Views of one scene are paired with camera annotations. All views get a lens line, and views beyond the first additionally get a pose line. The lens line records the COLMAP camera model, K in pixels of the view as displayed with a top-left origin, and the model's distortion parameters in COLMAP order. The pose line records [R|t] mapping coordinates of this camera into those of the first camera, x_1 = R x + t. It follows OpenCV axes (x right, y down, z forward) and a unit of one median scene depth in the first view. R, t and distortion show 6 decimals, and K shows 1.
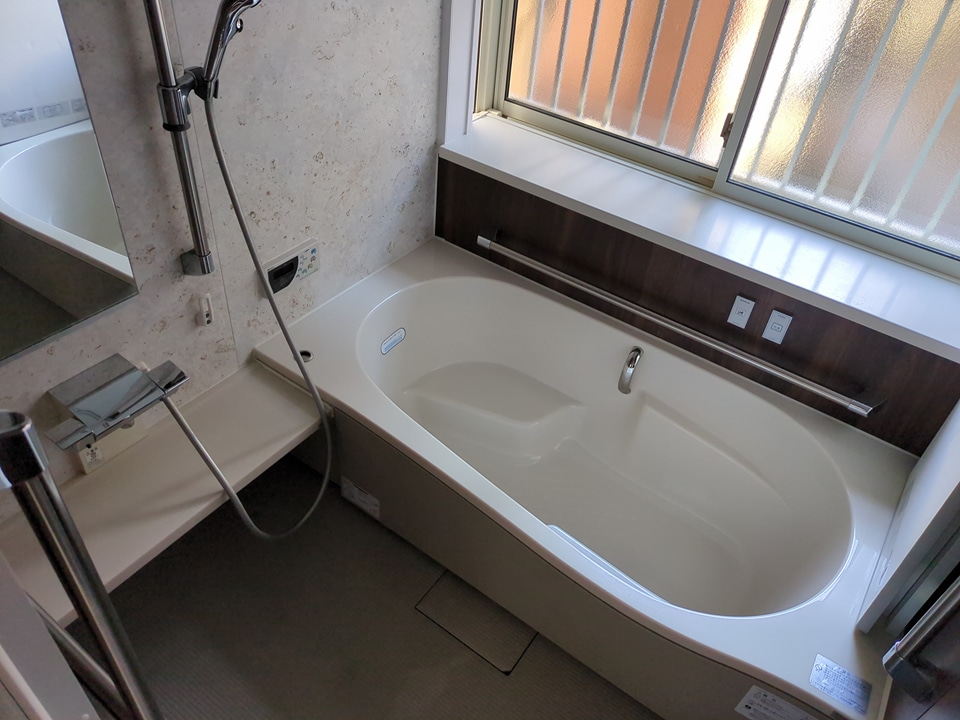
lens RADIAL K [[722.2, 0, 480.9], [0, 722.2, 353.3], [0, 0, 1]] dist [0.036482, -0.024962]
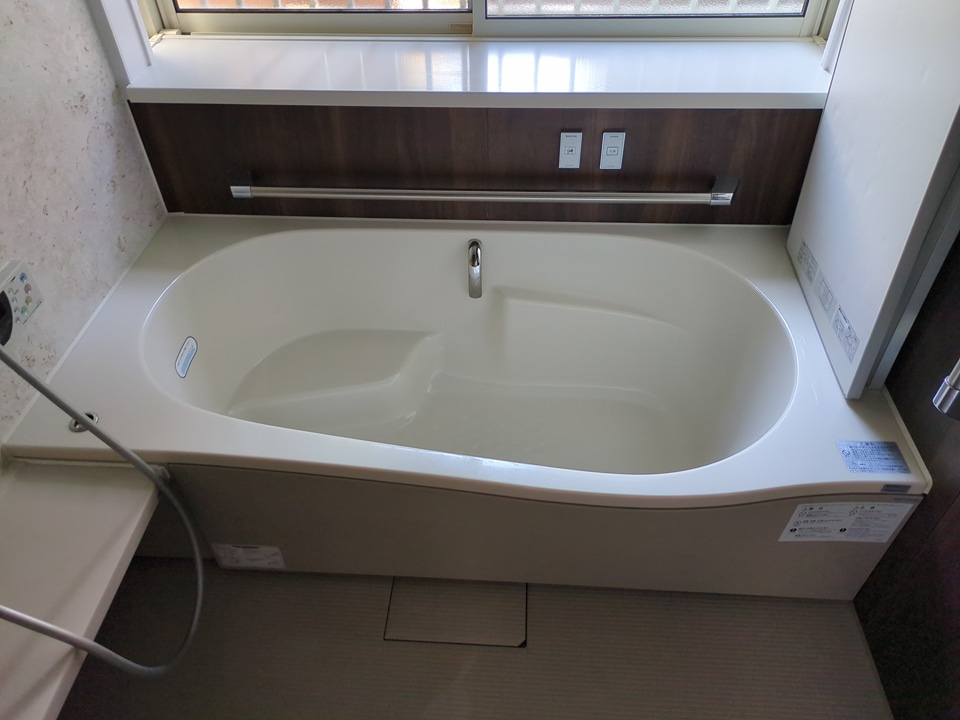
lens RADIAL K [[722.2, 0, 483.1], [0, 722.2, 369.3], [0, 0, 1]] dist [0.036482, -0.024962]
pose [[0.847554, -0.430141, 0.310855, -0.108968], [0.406142, 0.902741, 0.141799, 0.014102], [-0.341616, 0.006069, 0.939820, 0.198072]]
